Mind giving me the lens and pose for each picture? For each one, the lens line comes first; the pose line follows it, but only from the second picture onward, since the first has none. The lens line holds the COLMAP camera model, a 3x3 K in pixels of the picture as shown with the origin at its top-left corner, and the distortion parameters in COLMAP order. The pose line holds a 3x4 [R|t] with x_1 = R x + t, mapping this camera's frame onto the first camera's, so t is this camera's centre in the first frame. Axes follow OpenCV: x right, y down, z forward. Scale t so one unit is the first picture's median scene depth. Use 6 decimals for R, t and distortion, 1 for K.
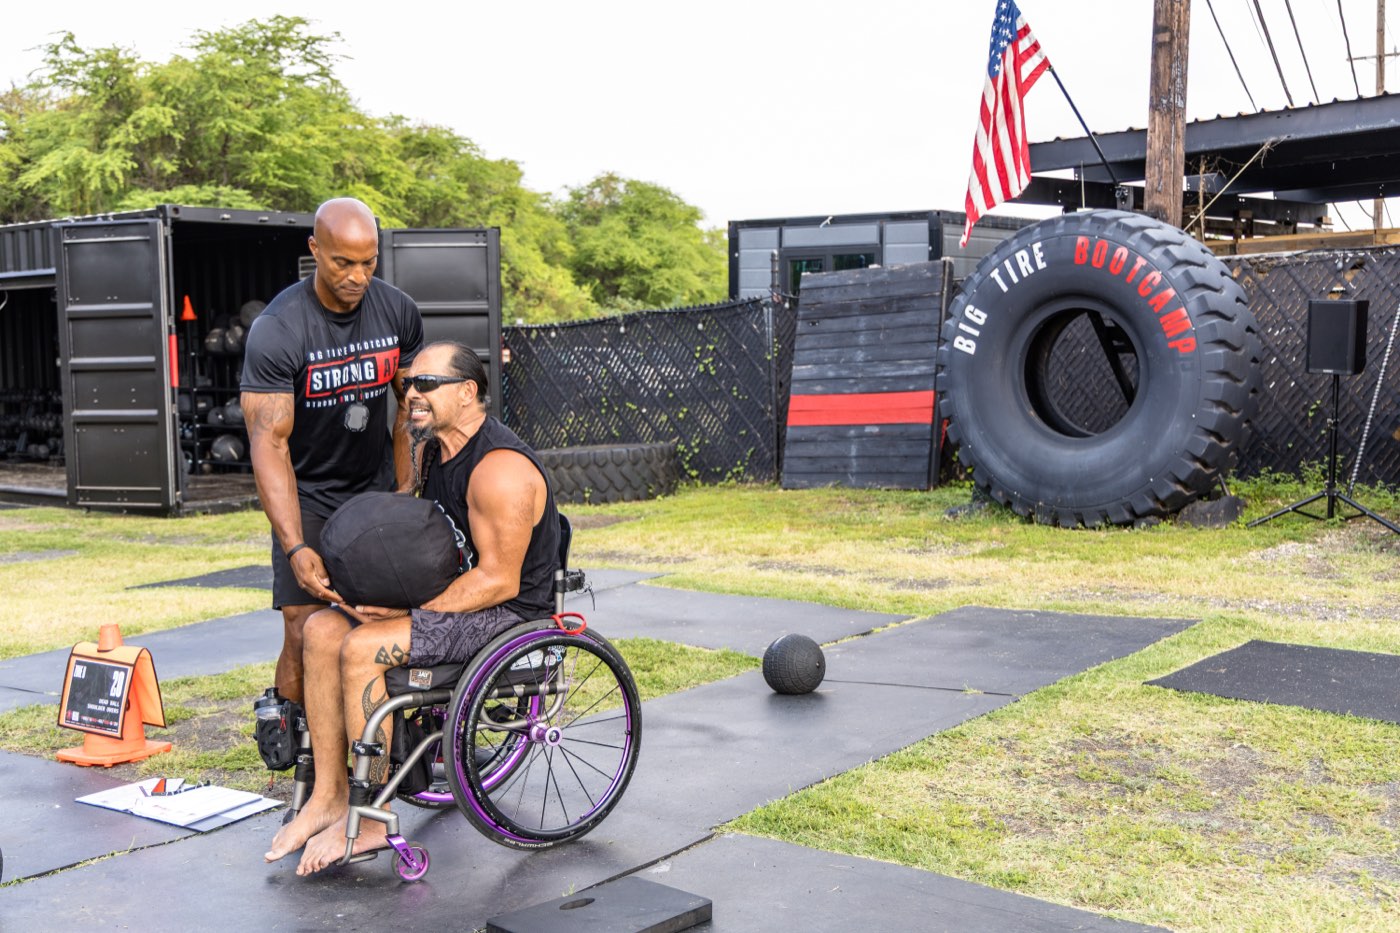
lens RADIAL K [[1743.6, 0, 695.6], [0, 1743.6, 469.7], [0, 0, 1]] dist [0.030804, 0.000000]
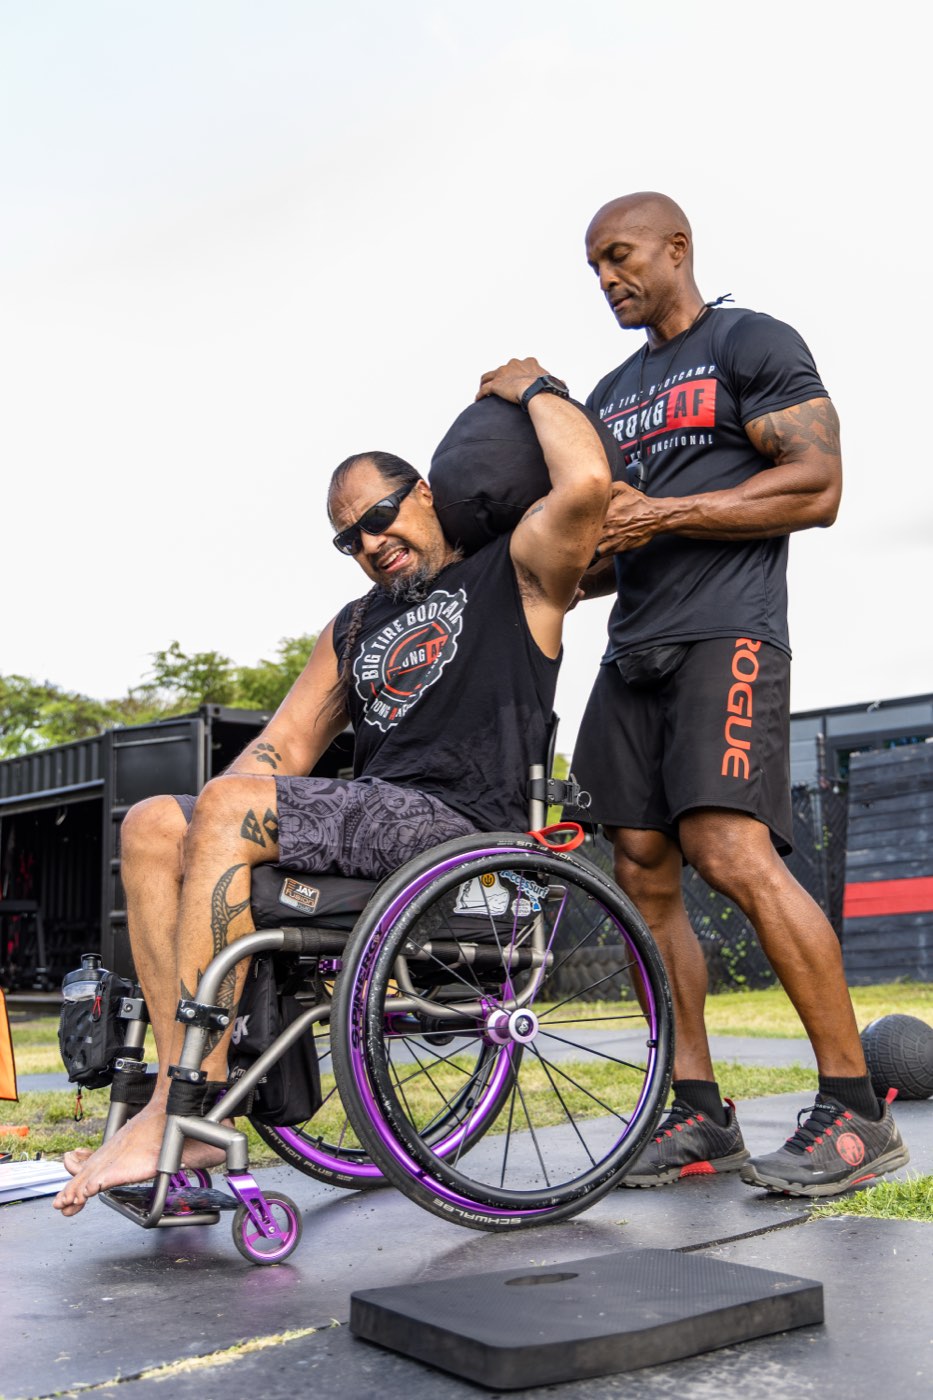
lens RADIAL K [[1454.5, 0, 474.9], [0, 1454.5, 696.2], [0, 0, 1]] dist [0.001551, 0.000000]
pose [[0.985044, -0.032315, -0.169244, -0.004669], [-0.017136, 0.959012, -0.282848, 0.081995], [0.171447, 0.281518, 0.944115, 0.221368]]
